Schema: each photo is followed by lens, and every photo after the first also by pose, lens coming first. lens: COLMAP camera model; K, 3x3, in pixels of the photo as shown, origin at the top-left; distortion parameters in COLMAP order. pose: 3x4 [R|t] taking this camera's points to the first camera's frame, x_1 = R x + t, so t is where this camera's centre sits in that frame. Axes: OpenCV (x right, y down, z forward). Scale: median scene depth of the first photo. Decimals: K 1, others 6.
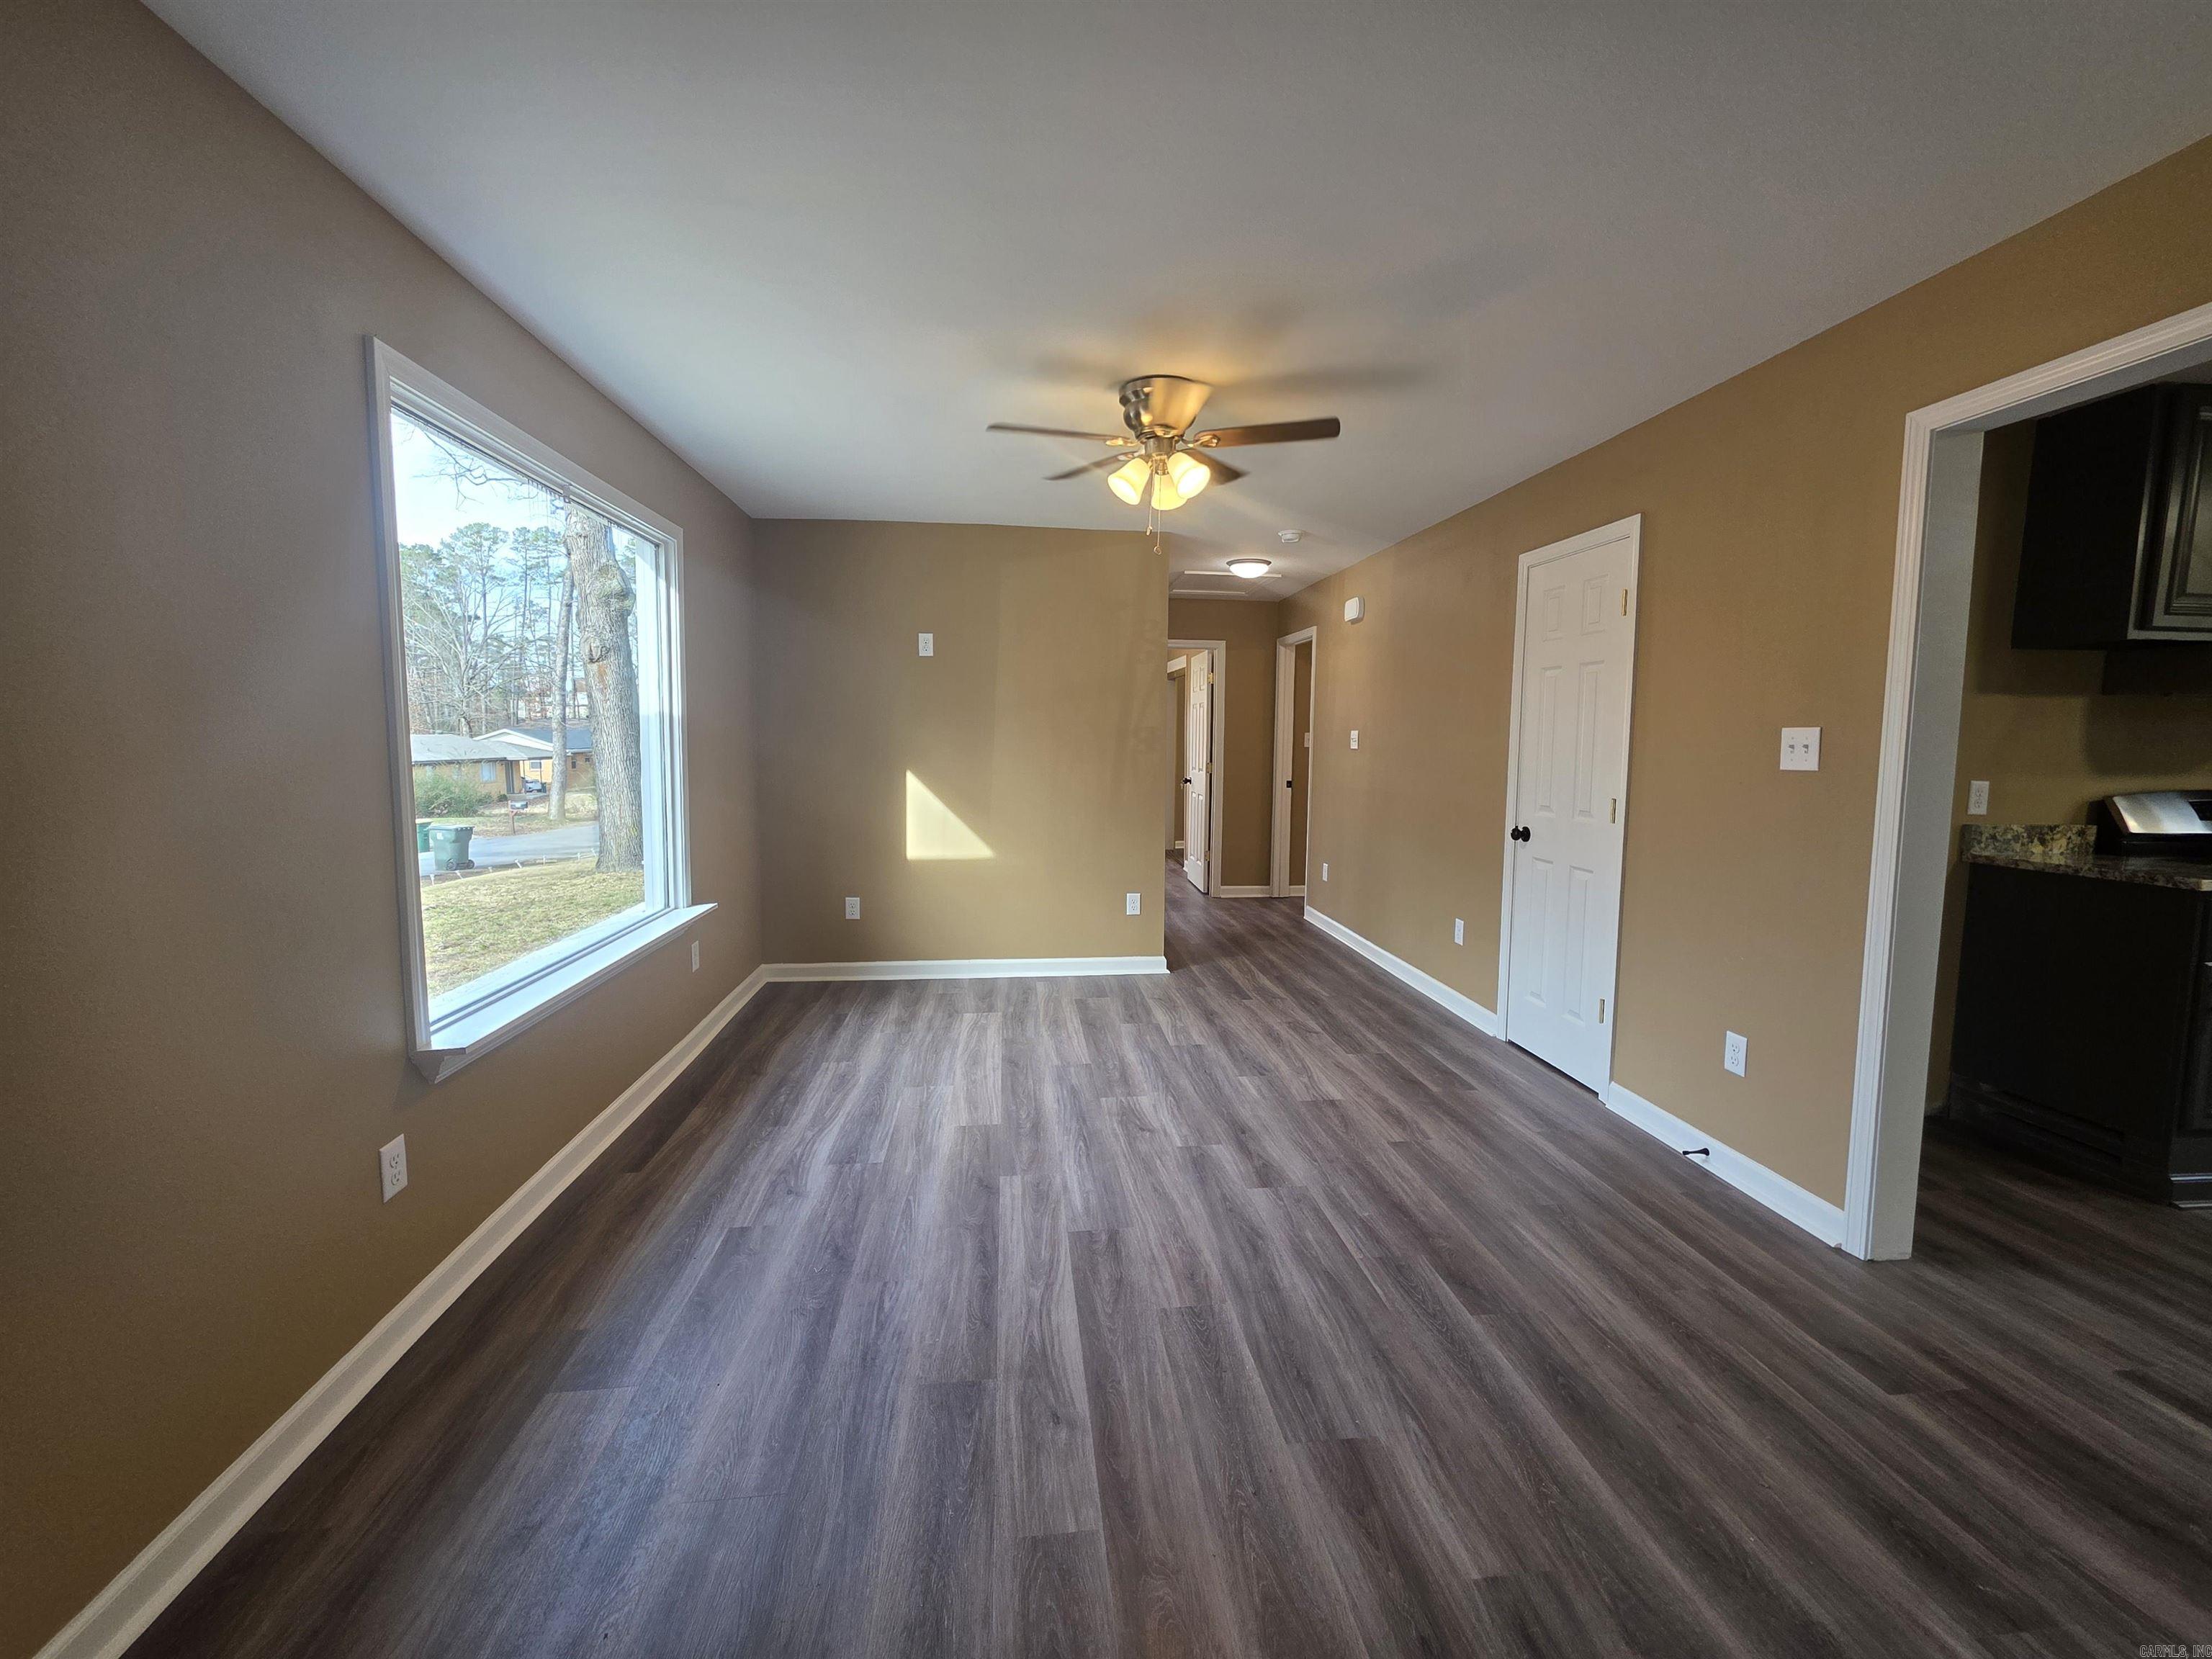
lens RADIAL K [[889.2, 0, 1107.1], [0, 889.2, 821.3], [0, 0, 1]] dist [0.003772, -0.000095]
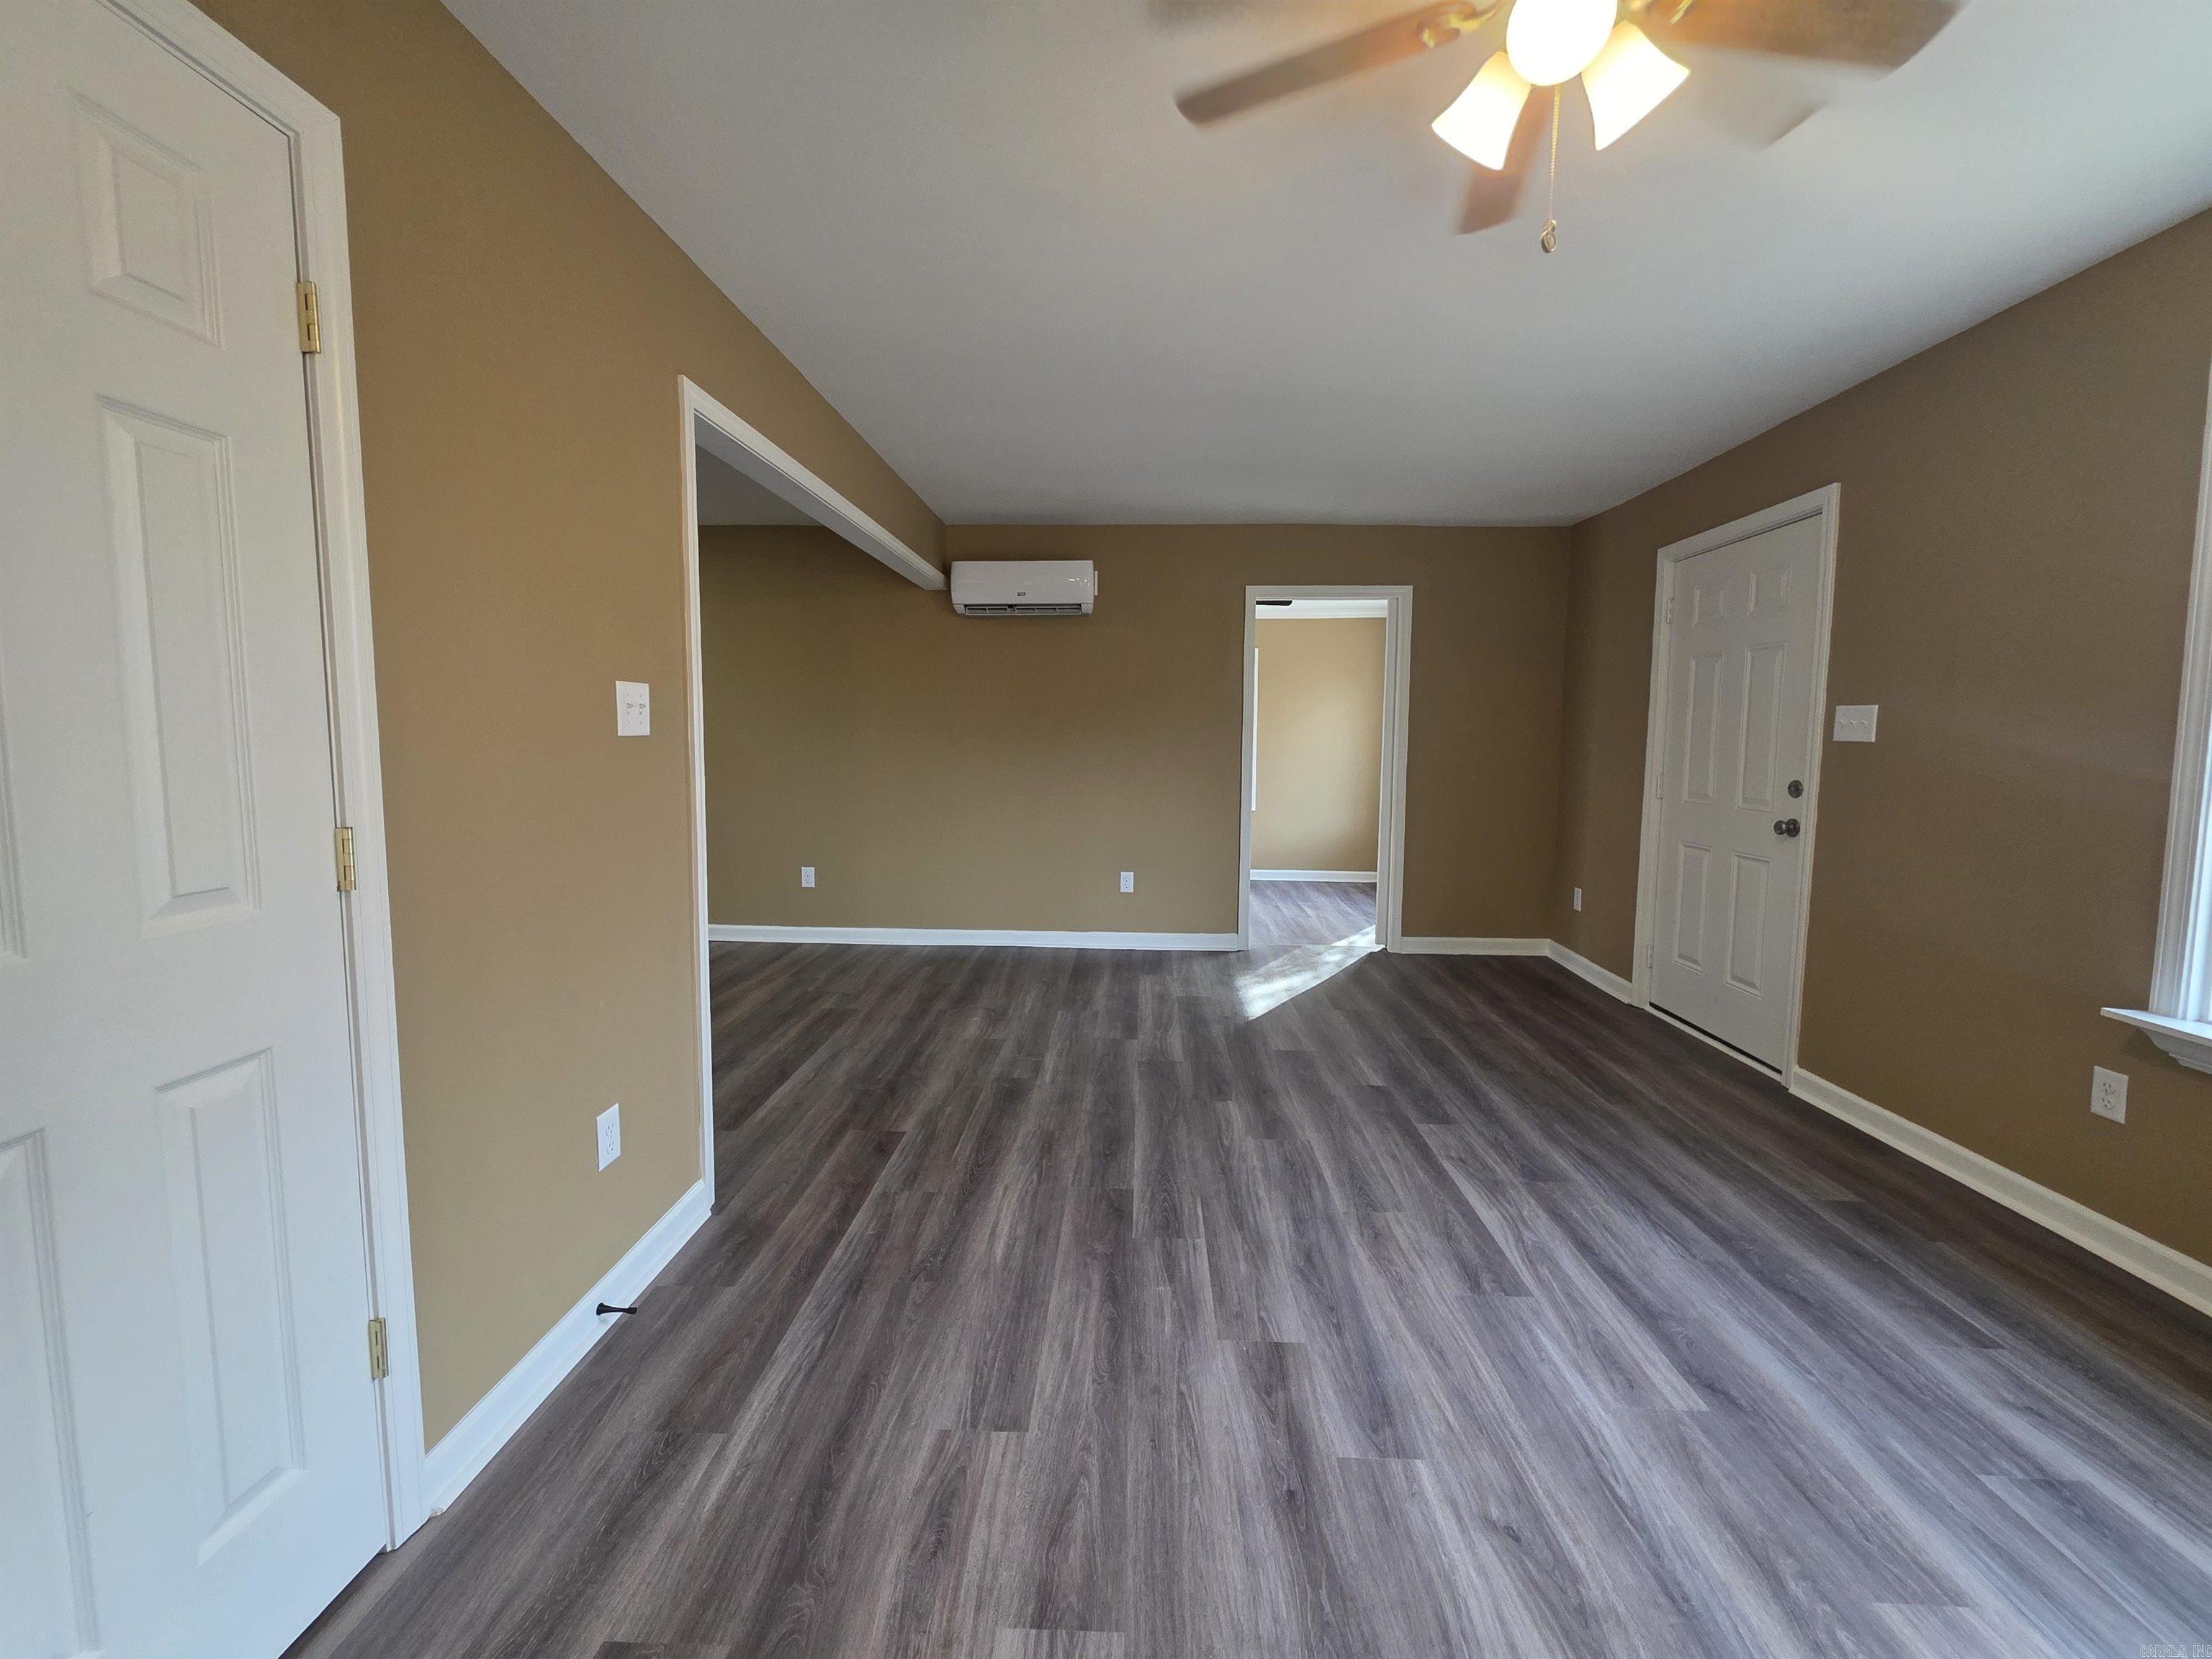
lens RADIAL K [[889.2, 0, 1113.2], [0, 889.2, 813.0], [0, 0, 1]] dist [0.003772, -0.000095]
pose [[-0.989057, -0.024457, 0.145494, 0.244951], [0.002286, 0.983506, 0.180863, -0.141817], [-0.147517, 0.179216, -0.972687, 1.856056]]
